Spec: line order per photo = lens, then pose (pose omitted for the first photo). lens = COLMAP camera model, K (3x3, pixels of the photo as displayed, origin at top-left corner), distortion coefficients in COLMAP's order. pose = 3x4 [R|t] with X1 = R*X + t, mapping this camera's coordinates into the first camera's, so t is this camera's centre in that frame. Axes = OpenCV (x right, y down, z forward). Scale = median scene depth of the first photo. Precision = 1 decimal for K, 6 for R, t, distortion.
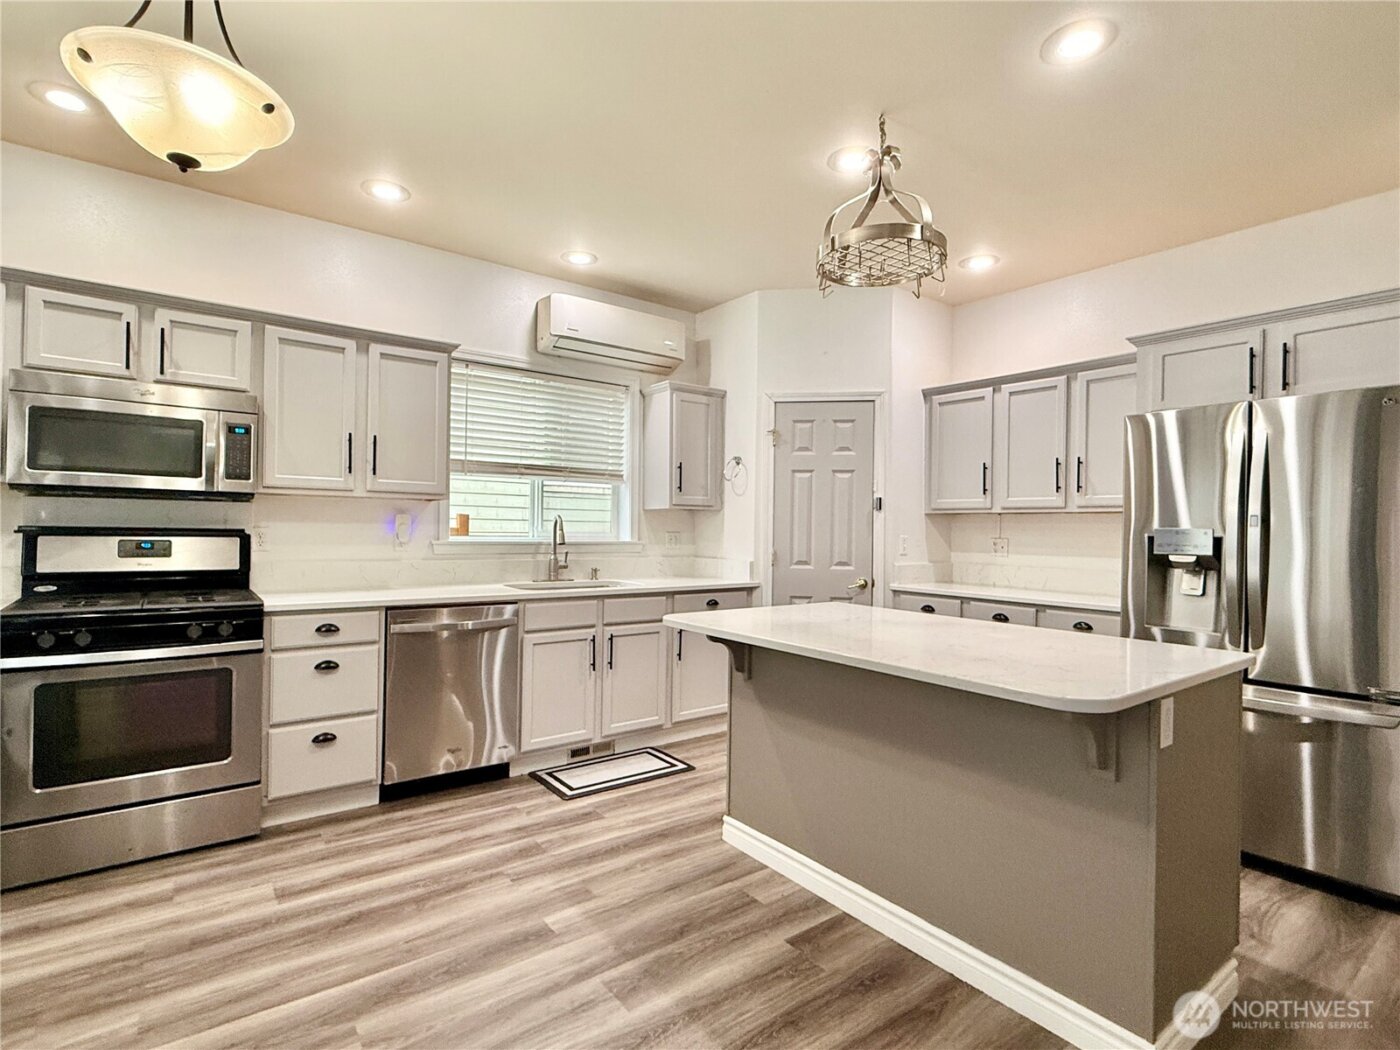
lens RADIAL K [[693.8, 0, 698.5], [0, 693.8, 529.2], [0, 0, 1]] dist [0.002211, -0.000625]
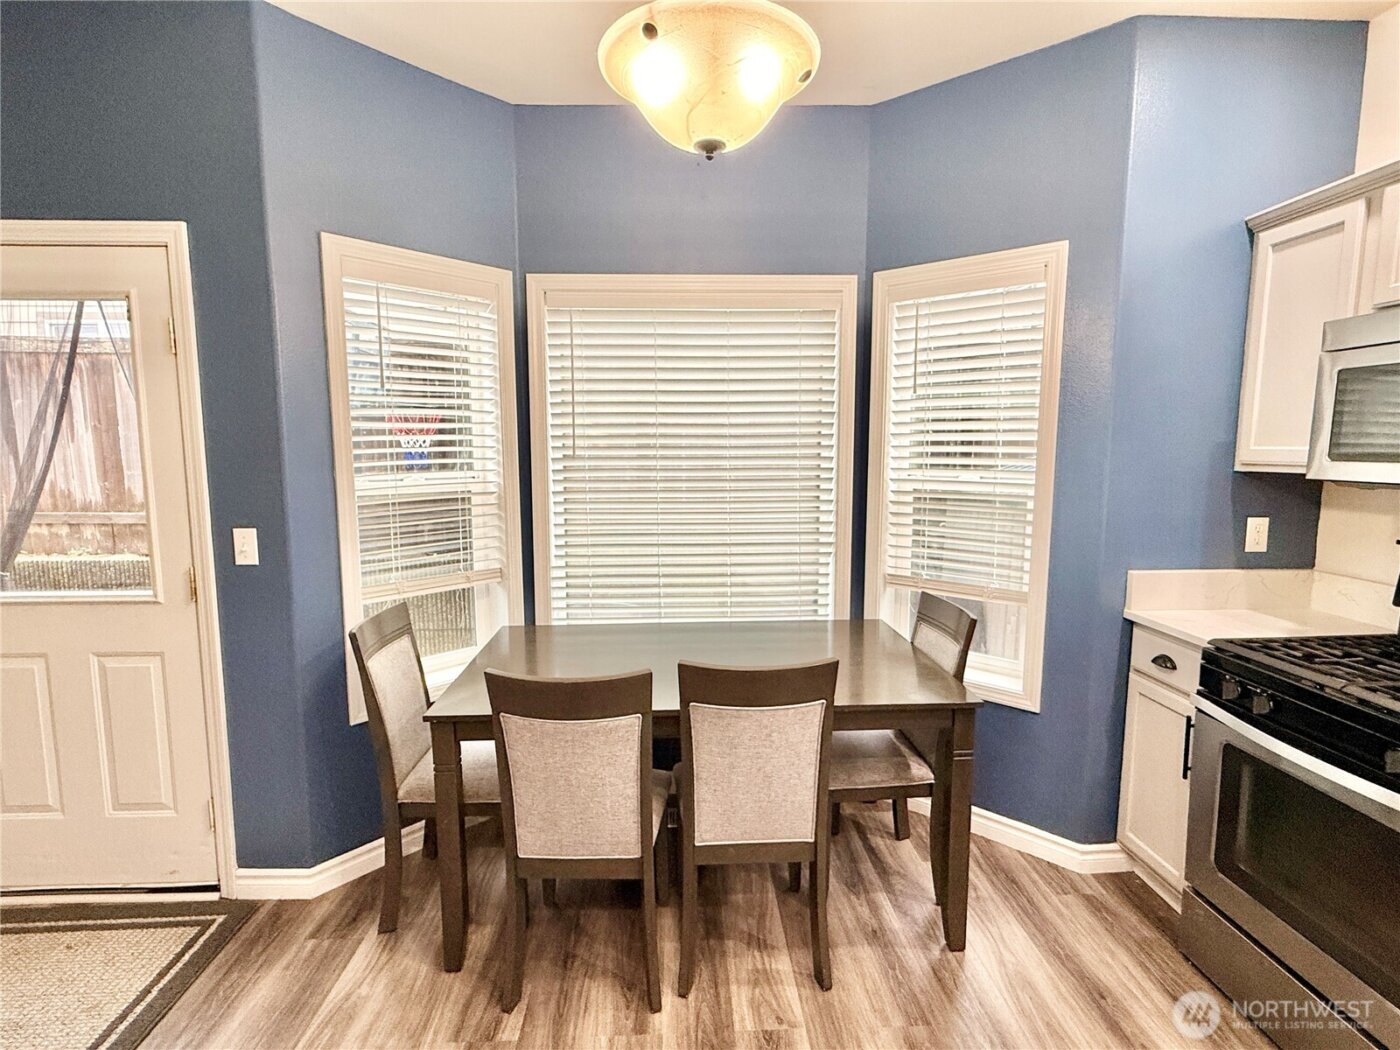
lens RADIAL K [[693.8, 0, 698.5], [0, 693.8, 529.2], [0, 0, 1]] dist [0.002211, -0.000625]
pose [[-0.566096, 0.083066, -0.820143, 0.004538], [-0.007224, 0.994372, 0.105698, -0.068387], [0.824307, 0.065760, -0.562310, 0.680500]]
